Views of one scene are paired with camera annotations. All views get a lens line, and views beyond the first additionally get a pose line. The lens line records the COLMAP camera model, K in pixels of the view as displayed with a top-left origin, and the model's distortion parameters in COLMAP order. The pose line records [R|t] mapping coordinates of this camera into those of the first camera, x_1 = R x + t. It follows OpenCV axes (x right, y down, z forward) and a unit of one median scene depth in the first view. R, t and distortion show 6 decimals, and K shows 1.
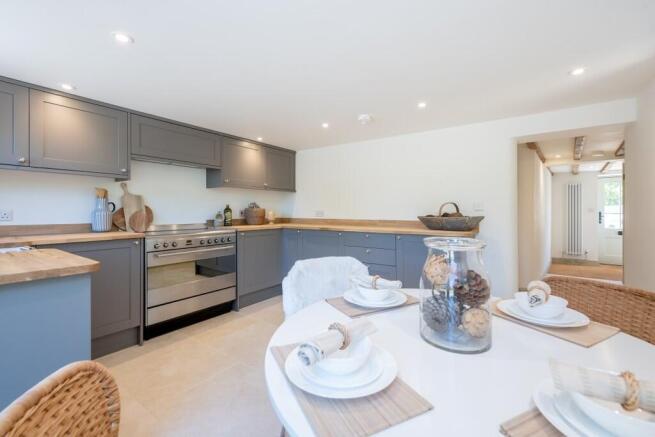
lens RADIAL K [[277.1, 0, 326.9], [0, 277.1, 215.6], [0, 0, 1]] dist [-0.000206, -0.000043]
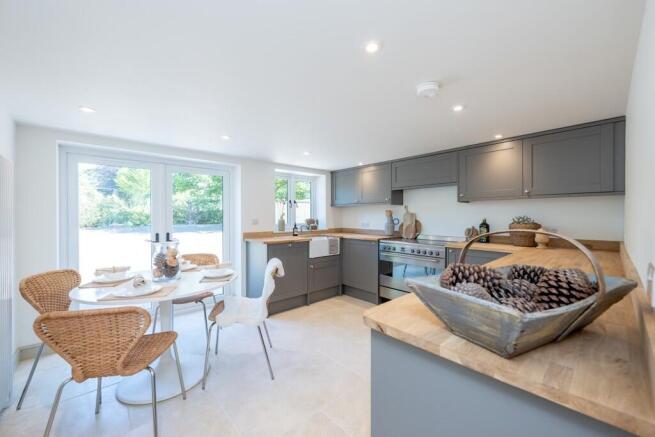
lens RADIAL K [[259.9, 0, 327.5], [0, 259.9, 218.5], [0, 0, 1]] dist [0.000455, 0.000031]
pose [[-0.226124, 0.007226, -0.974072, 0.745356], [-0.017996, 0.999771, 0.011594, -0.053530], [0.973932, 0.020151, -0.225943, 0.880697]]
